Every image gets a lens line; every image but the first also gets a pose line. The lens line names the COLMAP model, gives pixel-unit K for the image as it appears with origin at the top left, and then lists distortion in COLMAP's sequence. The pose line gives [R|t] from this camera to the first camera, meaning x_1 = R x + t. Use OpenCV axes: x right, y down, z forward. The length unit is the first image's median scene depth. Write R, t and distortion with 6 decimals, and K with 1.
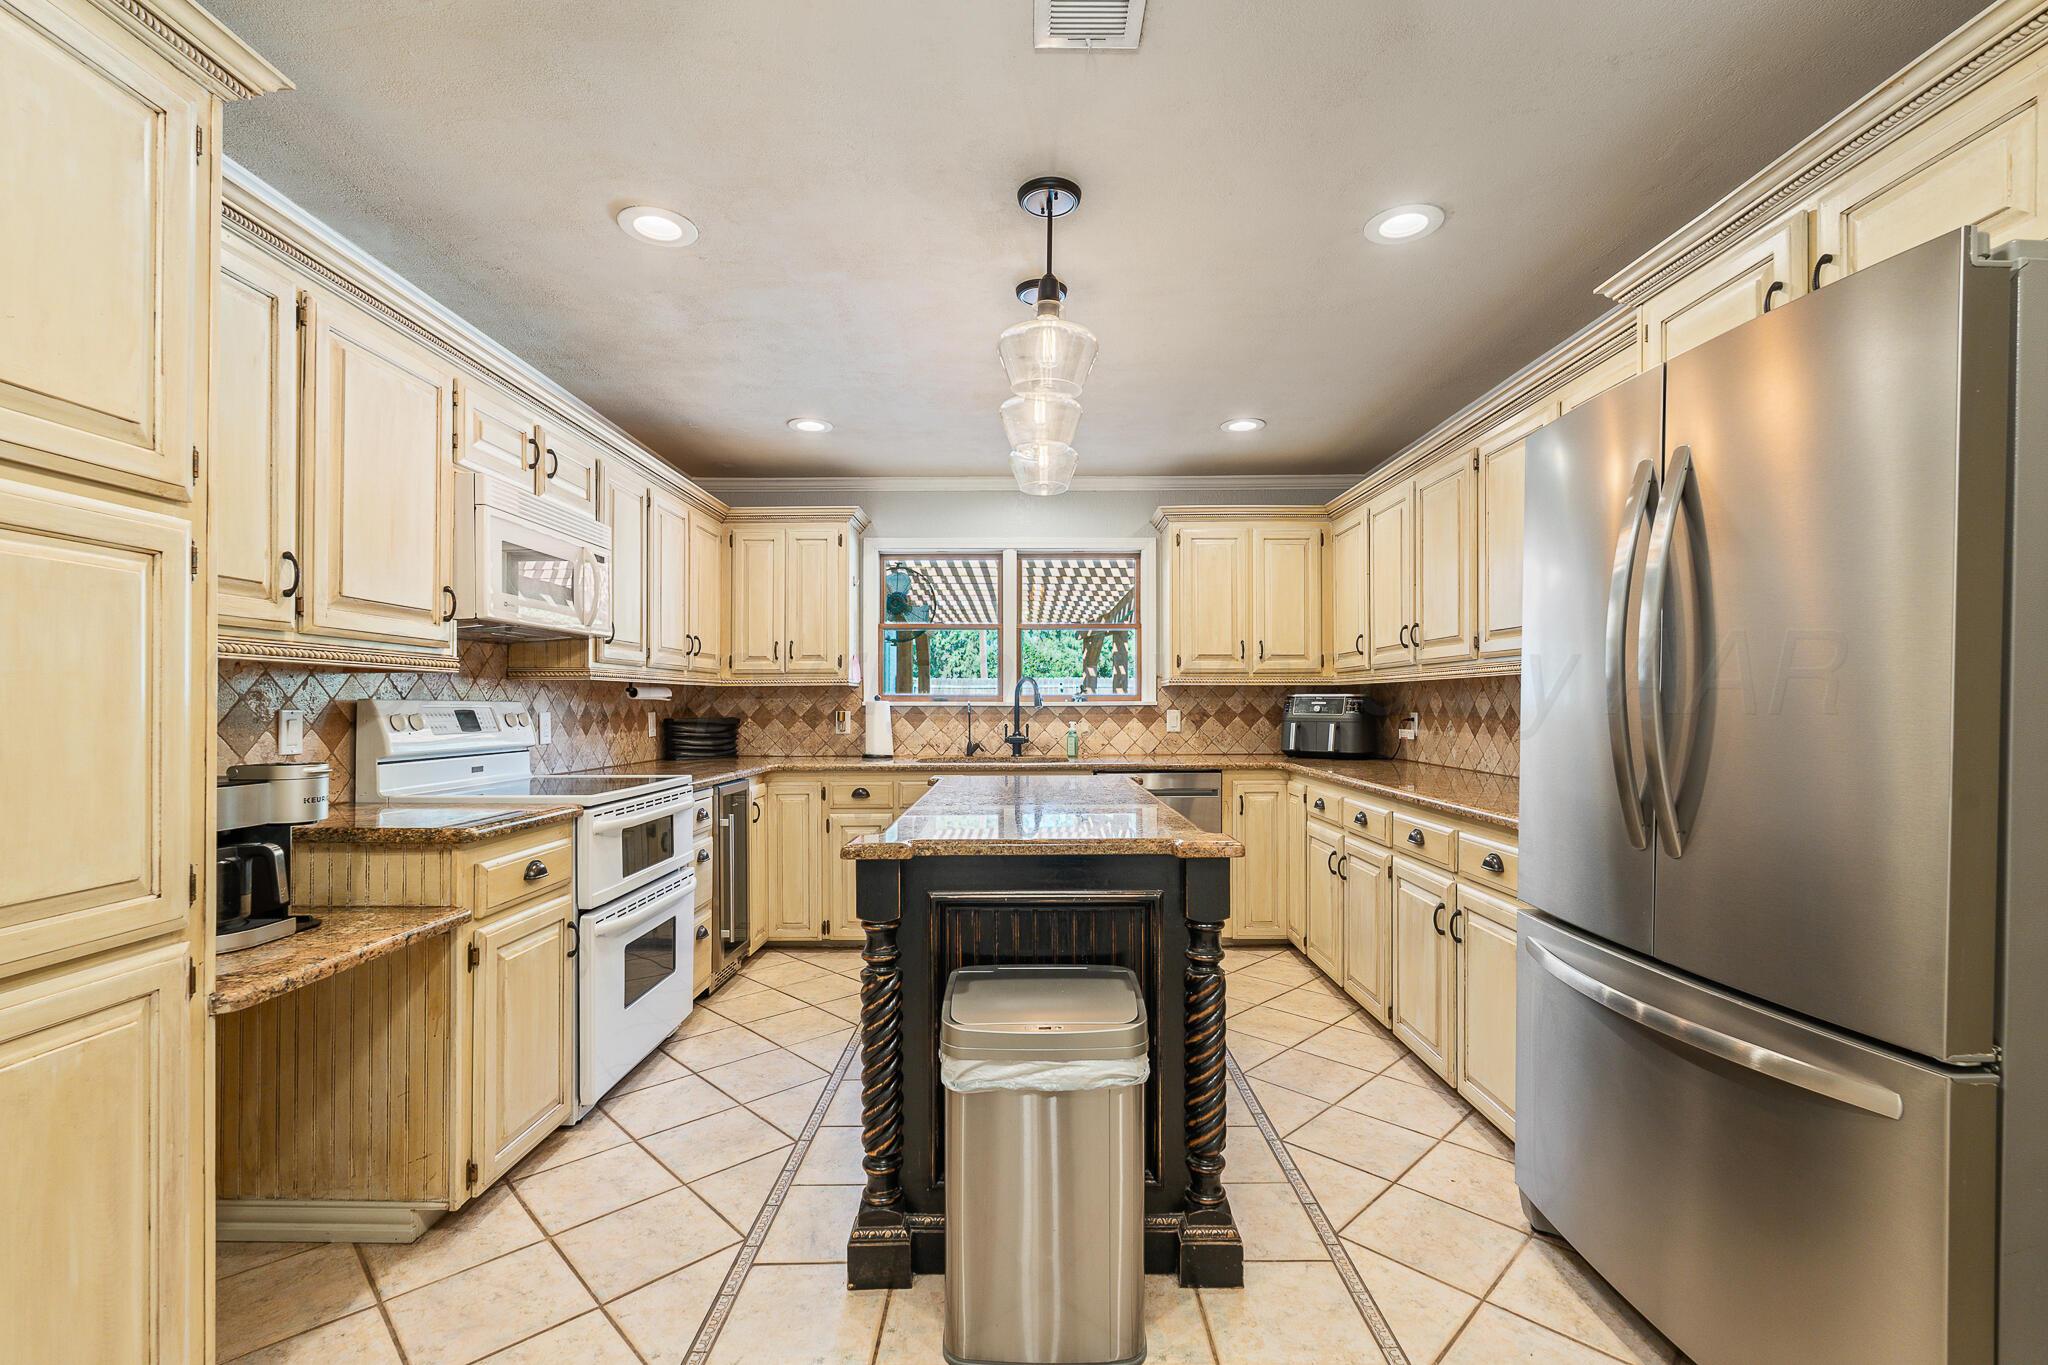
lens RADIAL K [[902.2, 0, 1022.4], [0, 902.2, 700.5], [0, 0, 1]] dist [0.002856, -0.000007]
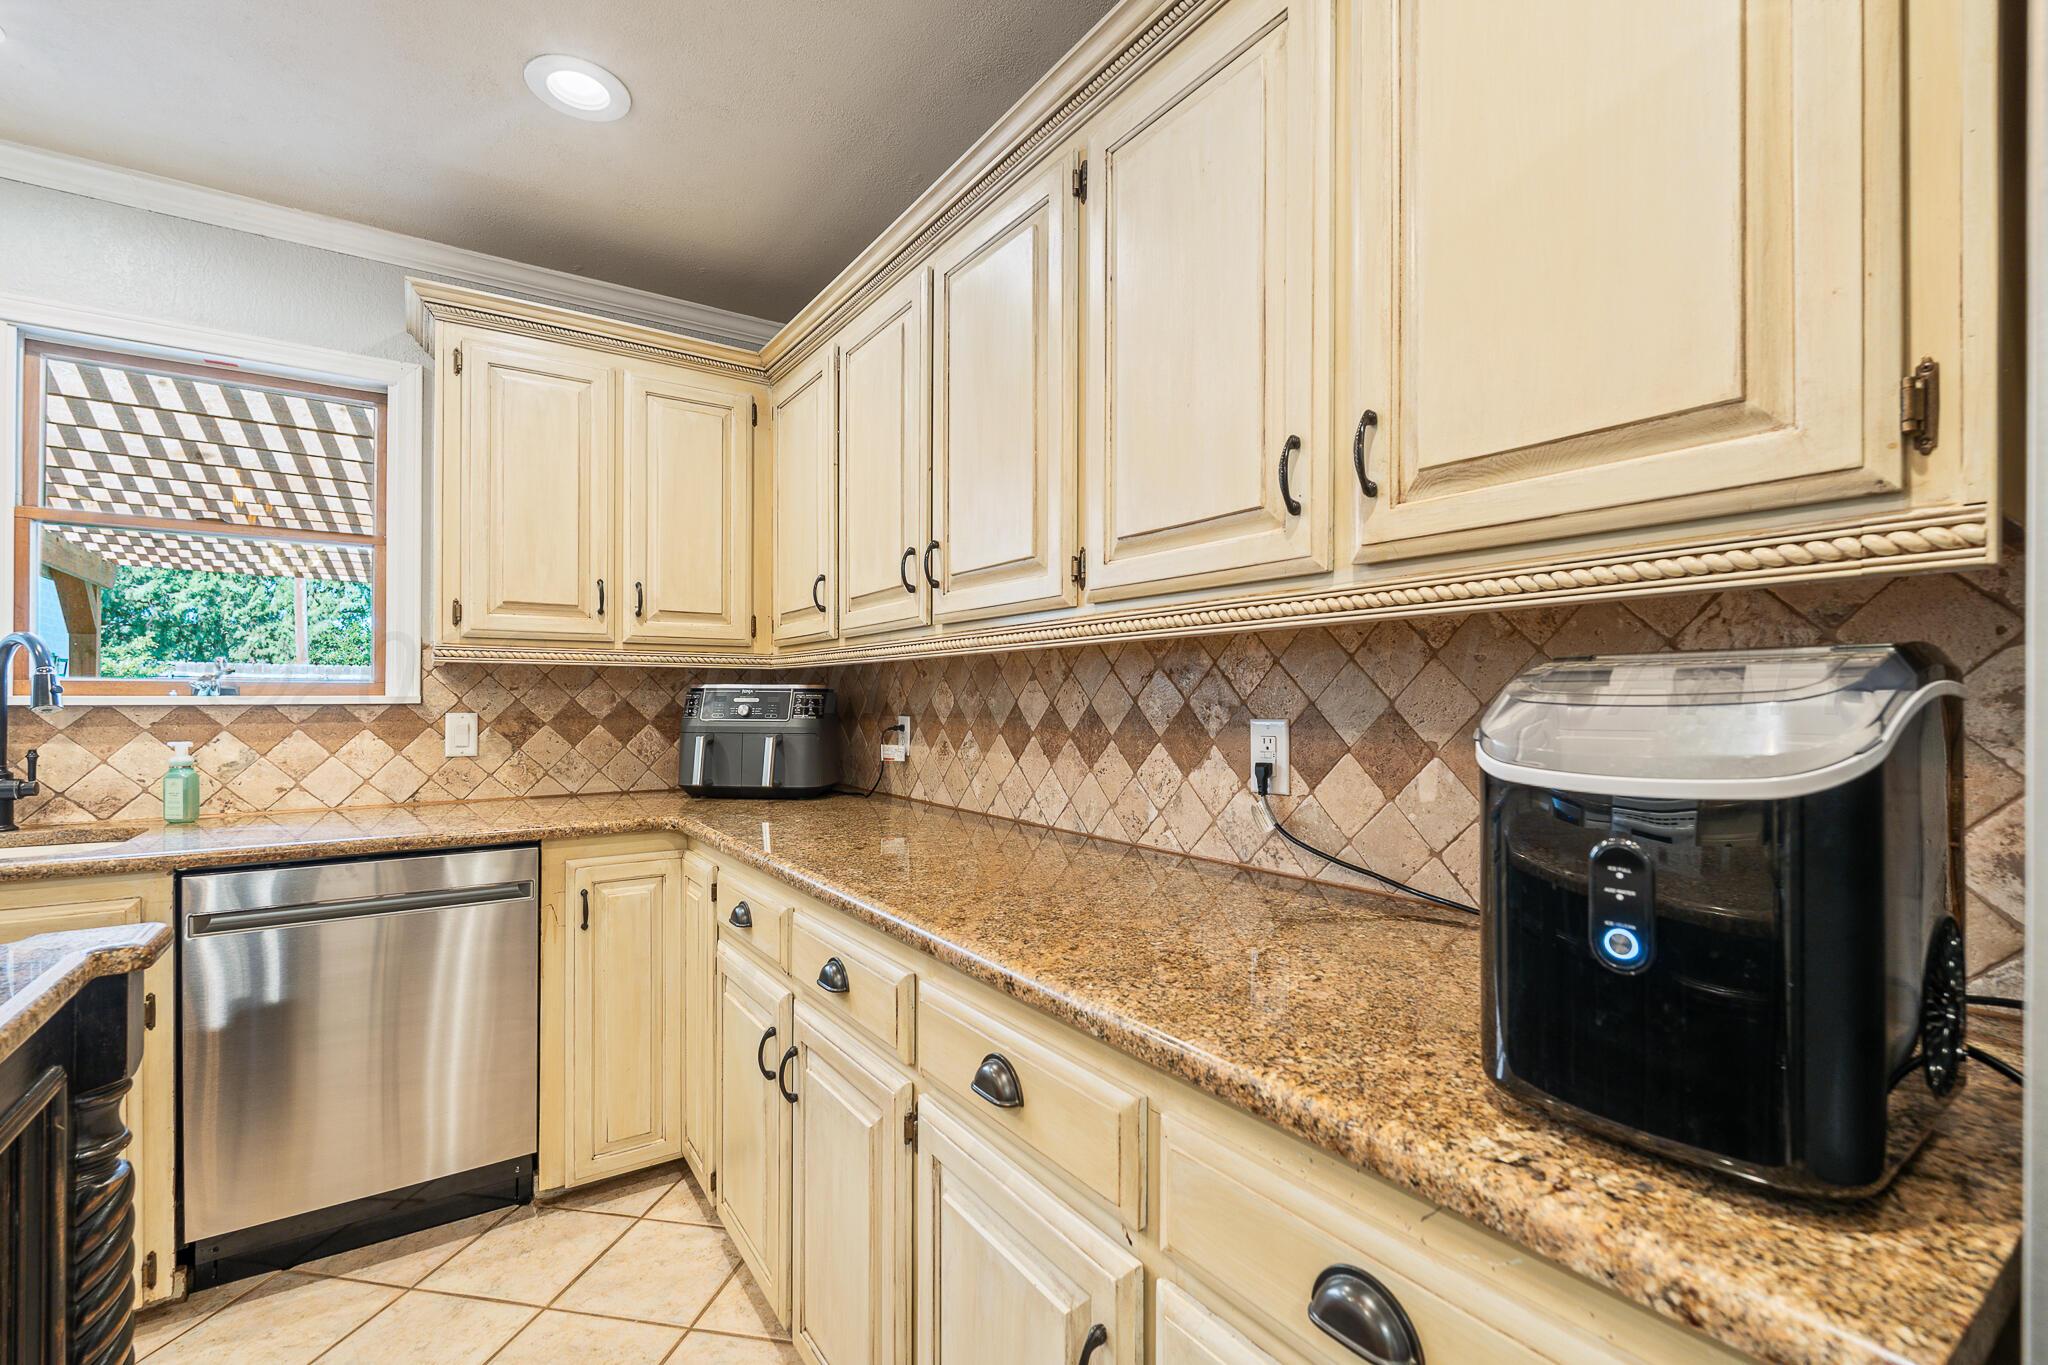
lens RADIAL K [[895.6, 0, 1028.3], [0, 895.6, 689.8], [0, 0, 1]] dist [-0.004735, 0.001046]
pose [[0.819562, 0.007950, 0.572936, 0.168429], [-0.003732, 0.999957, -0.008536, 0.000809], [-0.572979, 0.004858, 0.819556, 0.487069]]
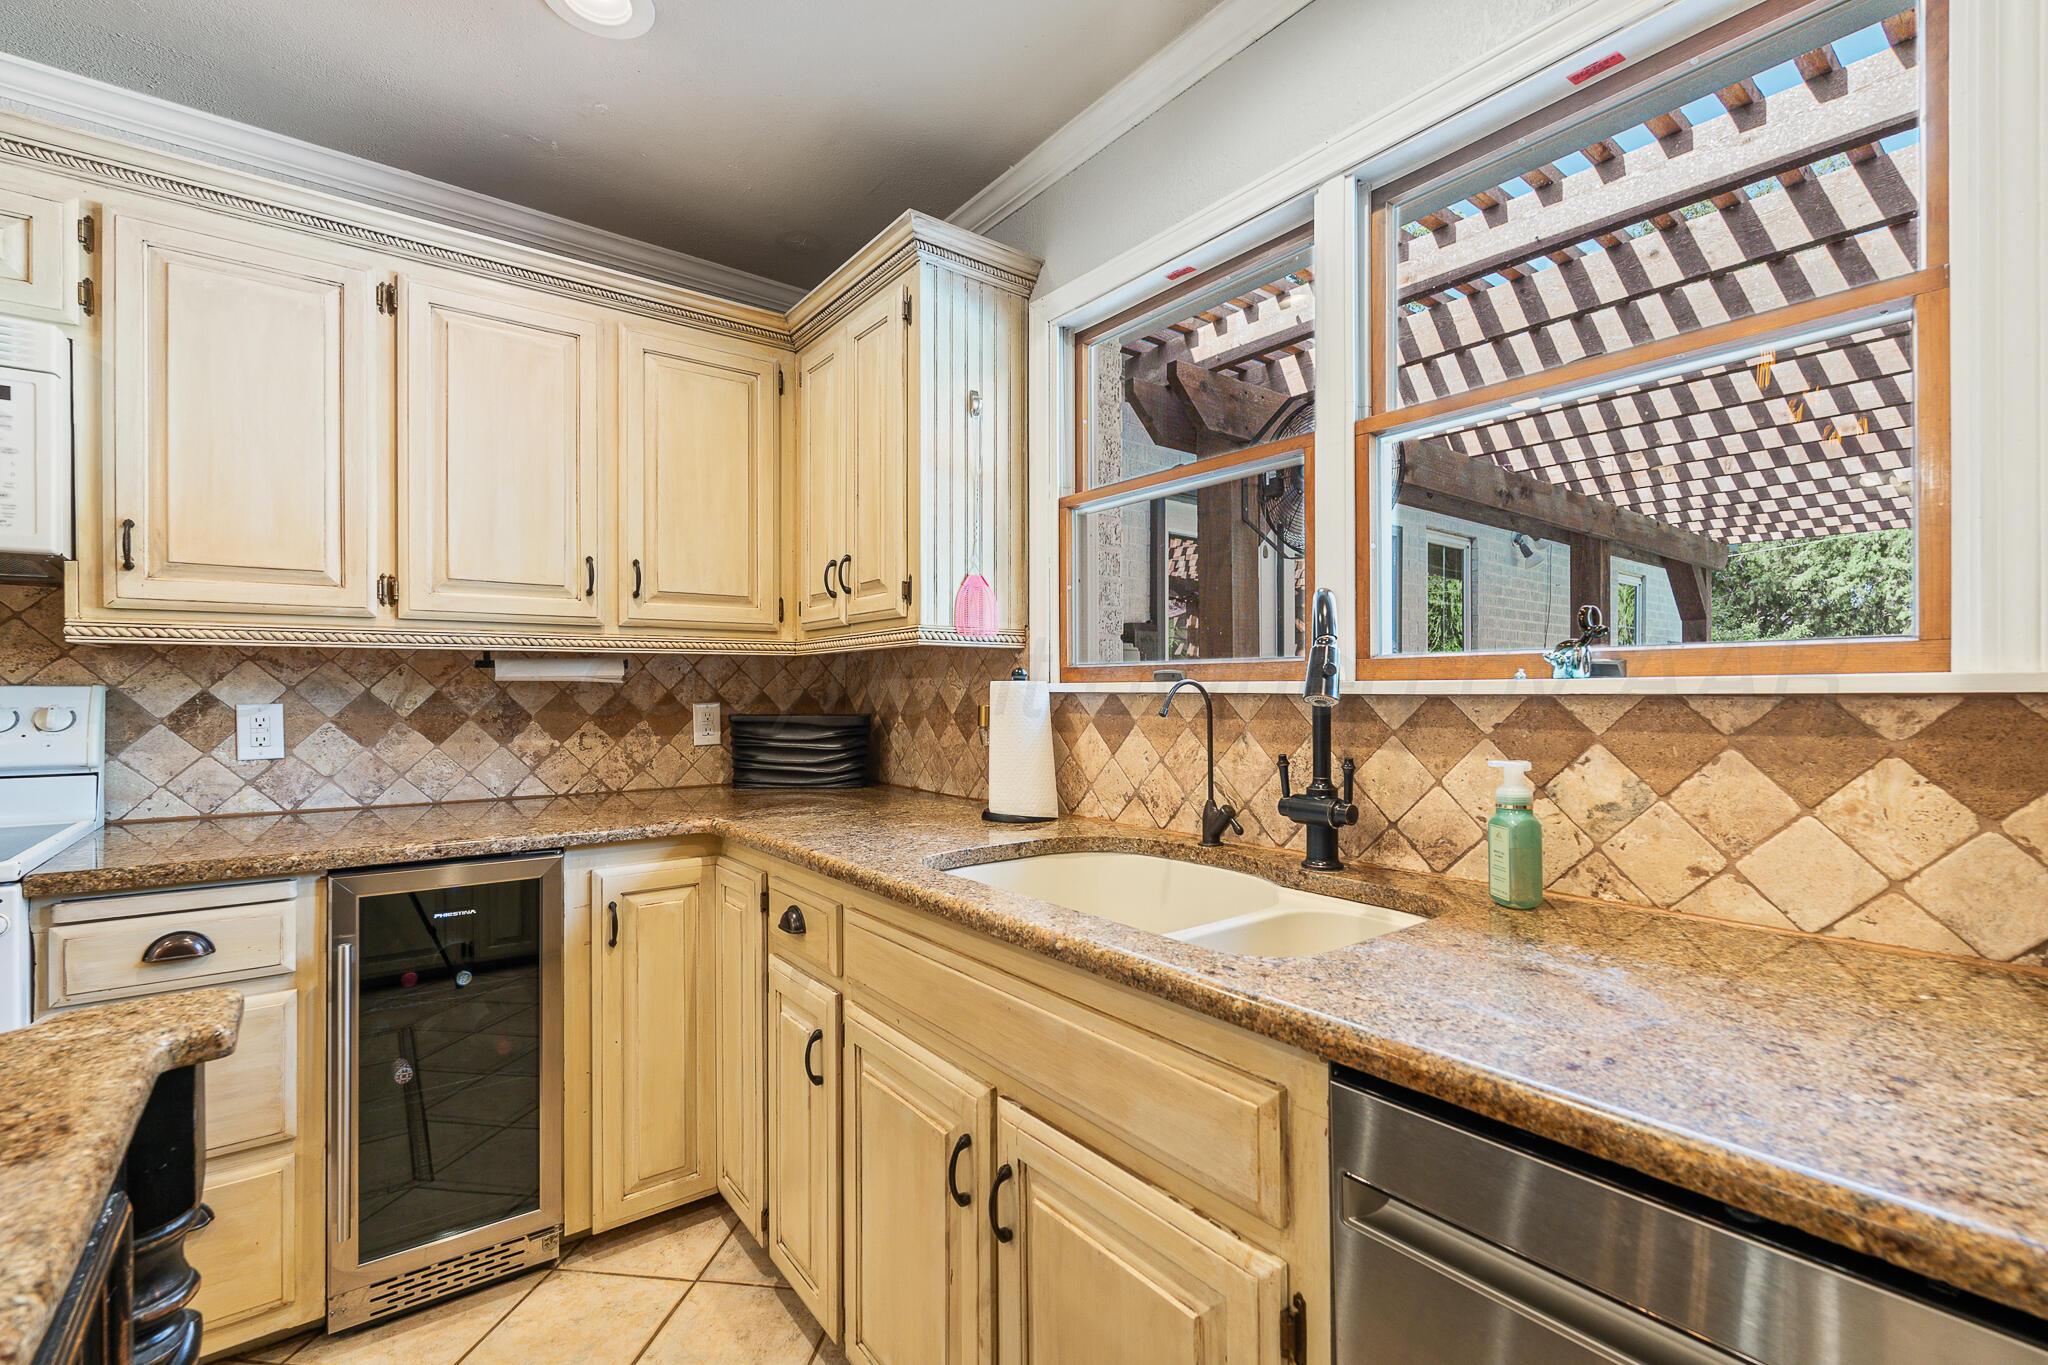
lens RADIAL K [[895.6, 0, 1019.8], [0, 895.6, 690.5], [0, 0, 1]] dist [-0.004735, 0.001046]
pose [[0.618204, 0.000050, -0.786017, 0.190442], [0.005009, 0.999979, 0.004003, 0.003627], [0.786002, -0.006412, 0.618191, 0.877602]]
